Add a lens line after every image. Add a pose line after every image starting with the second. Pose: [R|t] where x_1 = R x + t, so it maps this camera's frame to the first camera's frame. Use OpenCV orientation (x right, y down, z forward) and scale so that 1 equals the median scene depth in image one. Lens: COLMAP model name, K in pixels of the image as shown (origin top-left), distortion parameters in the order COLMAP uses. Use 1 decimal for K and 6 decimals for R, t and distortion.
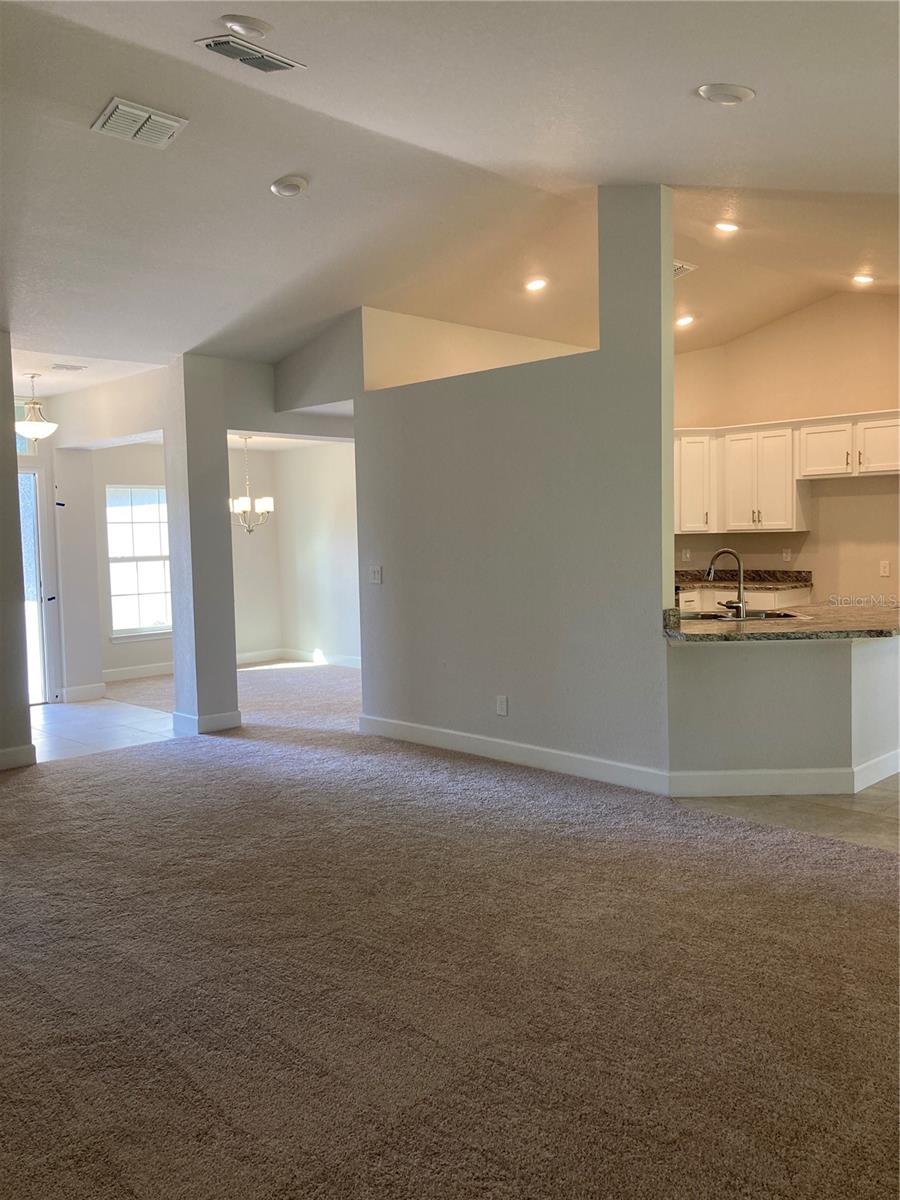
lens RADIAL K [[991.0, 0, 468.6], [0, 991.0, 602.1], [0, 0, 1]] dist [0.054349, -0.036680]
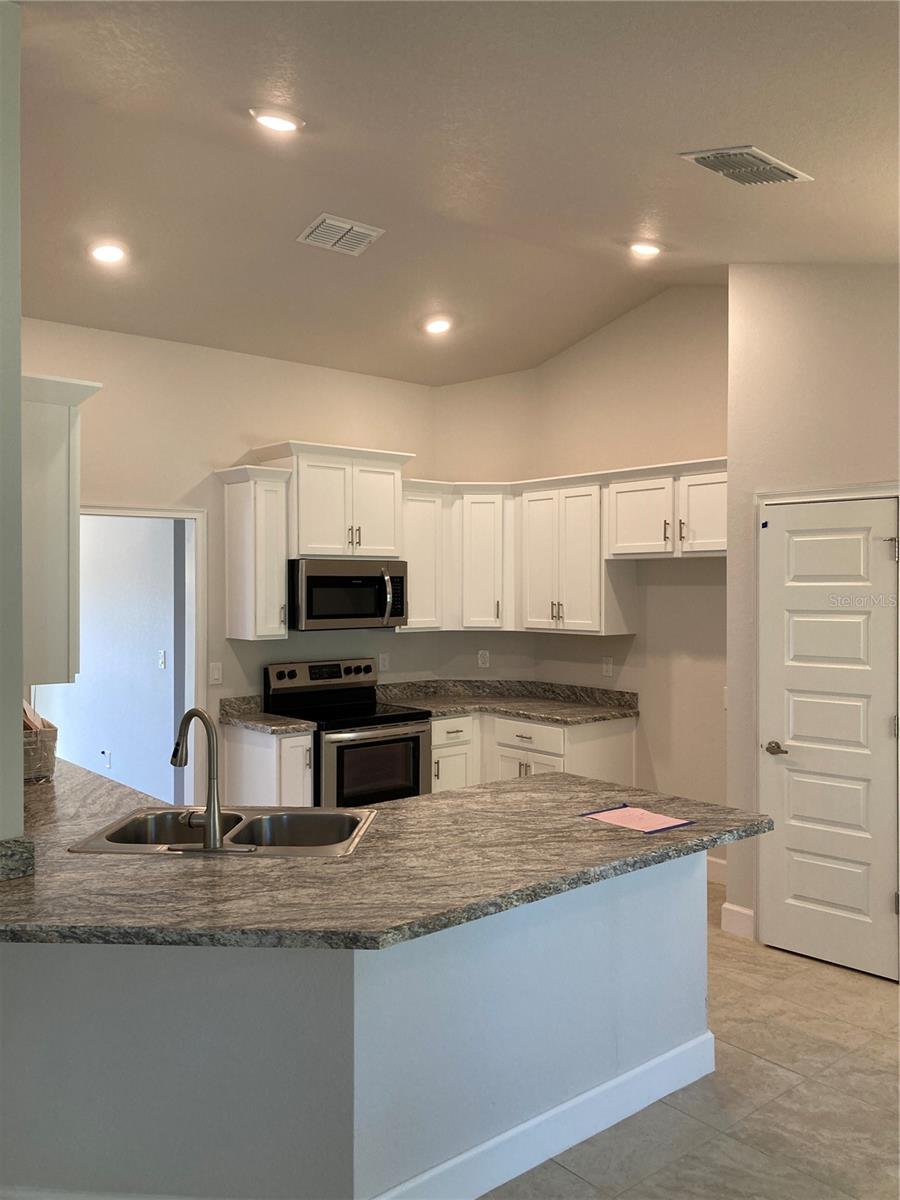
lens RADIAL K [[959.8, 0, 450.0], [0, 959.8, 600.0], [0, 0, 1]] dist [0.000355, -0.002203]
pose [[0.995362, 0.025003, -0.092895, 0.283208], [-0.030538, 0.997811, -0.058651, -0.053441], [0.091225, 0.061216, 0.993947, 0.341037]]
